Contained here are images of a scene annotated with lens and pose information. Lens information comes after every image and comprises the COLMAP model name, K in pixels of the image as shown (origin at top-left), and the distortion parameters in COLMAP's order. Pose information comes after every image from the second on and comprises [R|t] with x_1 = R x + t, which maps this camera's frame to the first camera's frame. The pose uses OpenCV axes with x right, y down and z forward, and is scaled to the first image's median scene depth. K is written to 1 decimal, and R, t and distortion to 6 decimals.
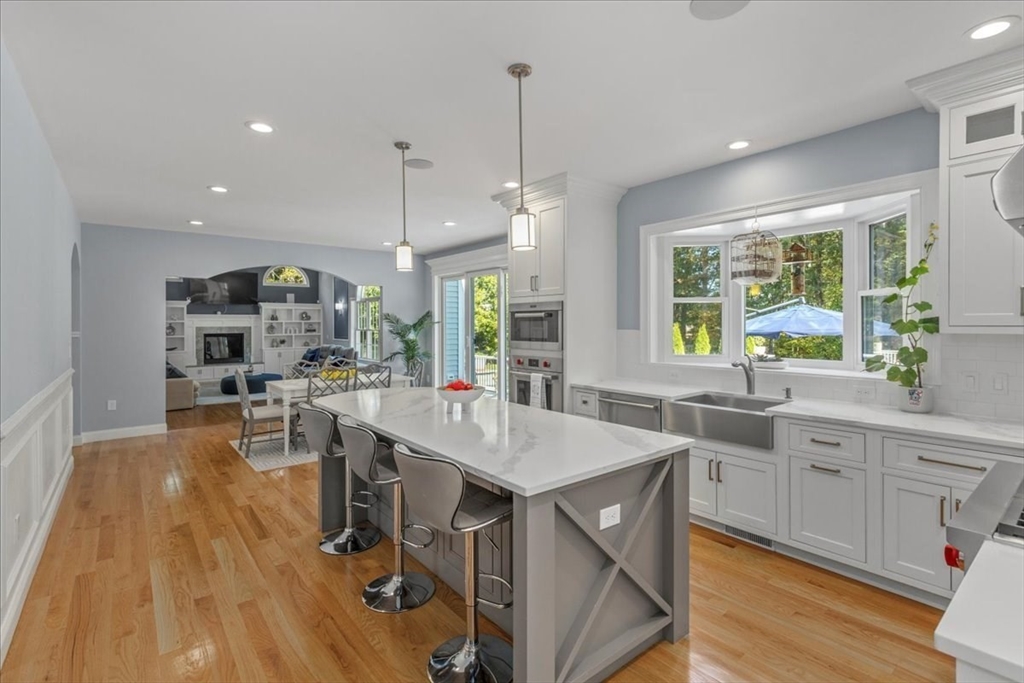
lens RADIAL K [[485.8, 0, 512.5], [0, 485.8, 332.8], [0, 0, 1]] dist [-0.001072, -0.000061]
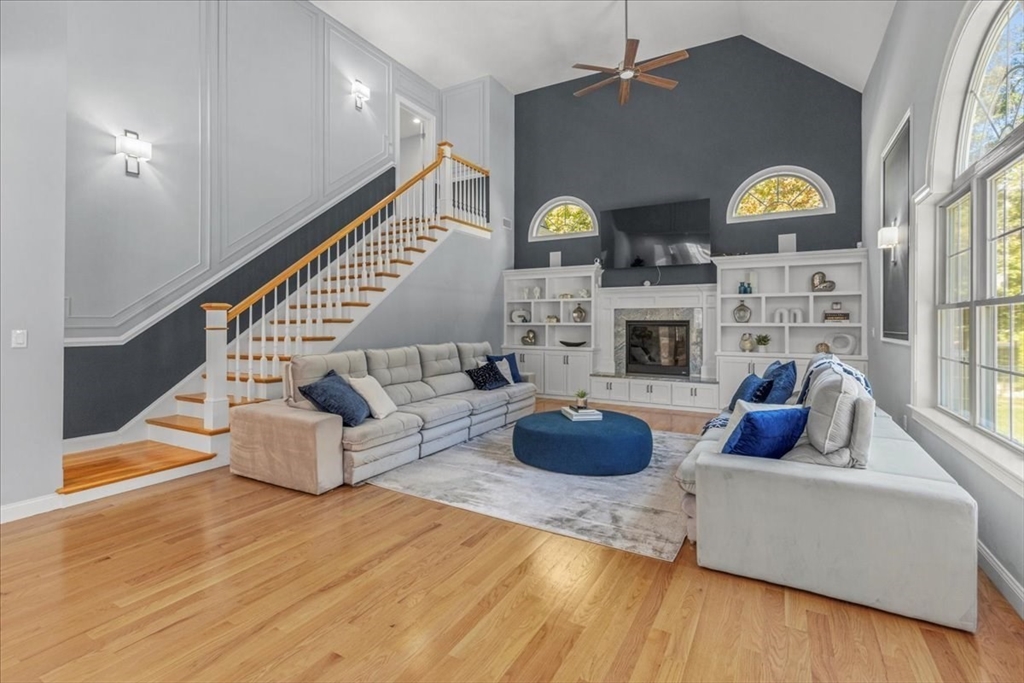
lens RADIAL K [[485.8, 0, 507.5], [0, 485.8, 315.4], [0, 0, 1]] dist [-0.001072, -0.000061]
pose [[0.368703, -0.000239, -0.929547, -0.138949], [-0.012591, 0.999907, -0.005251, 0.000723], [0.929462, 0.013639, 0.368665, 0.613381]]
